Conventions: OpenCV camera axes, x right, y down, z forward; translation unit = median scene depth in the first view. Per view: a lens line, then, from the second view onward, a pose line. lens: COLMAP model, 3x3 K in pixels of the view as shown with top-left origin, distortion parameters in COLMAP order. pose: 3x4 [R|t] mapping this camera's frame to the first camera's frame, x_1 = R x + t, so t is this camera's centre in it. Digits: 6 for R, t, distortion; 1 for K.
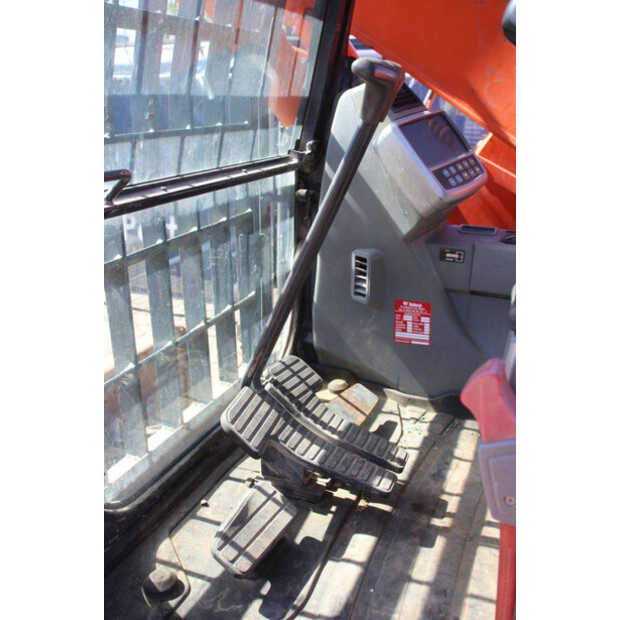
lens RADIAL K [[620.6, 0, 310.0], [0, 620.6, 310.0], [0, 0, 1]] dist [-0.137211, 0.204216]
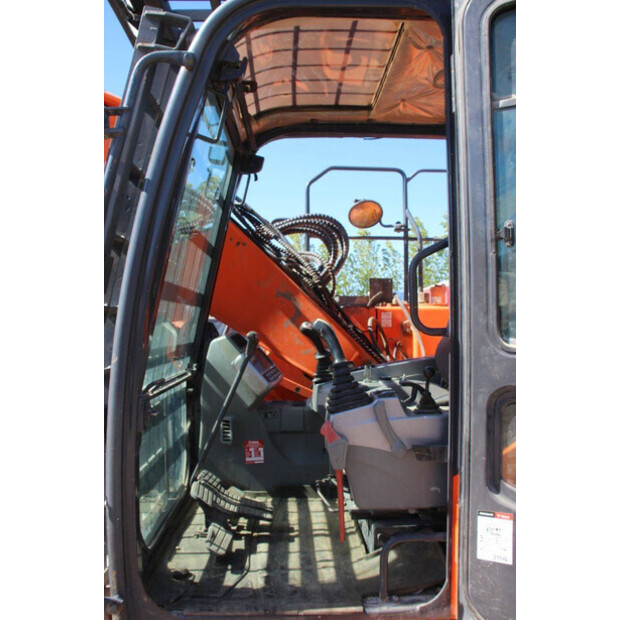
lens RADIAL K [[513.5, 0, 310.0], [0, 513.5, 310.0], [0, 0, 1]] dist [-0.163307, 0.156357]
pose [[0.901603, -0.003571, 0.432549, -0.446827], [0.157067, 0.934419, -0.319673, 0.172312], [-0.403041, 0.356158, 0.843036, -0.705218]]
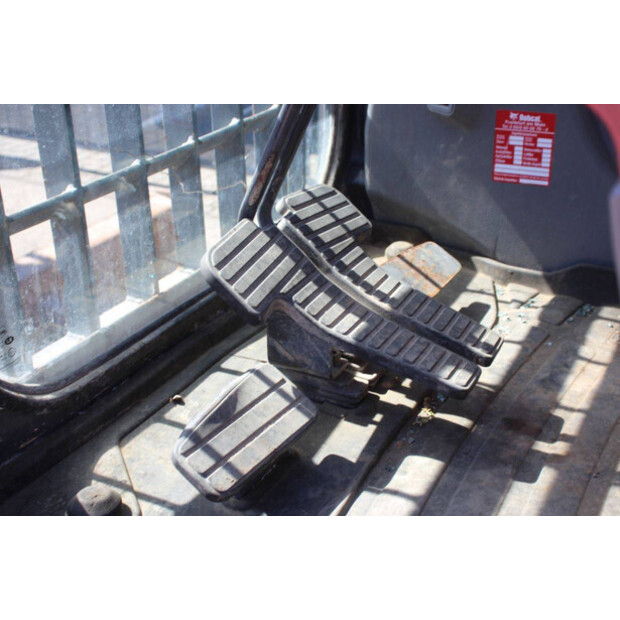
lens RADIAL K [[879.6, 0, 310.0], [0, 879.6, 310.0], [0, 0, 1]] dist [0.023331, 0.103205]
pose [[0.996077, 0.036988, -0.080387, 0.035317], [-0.027237, 0.992499, 0.119179, 0.100576], [0.084192, -0.116522, 0.989613, 0.099168]]
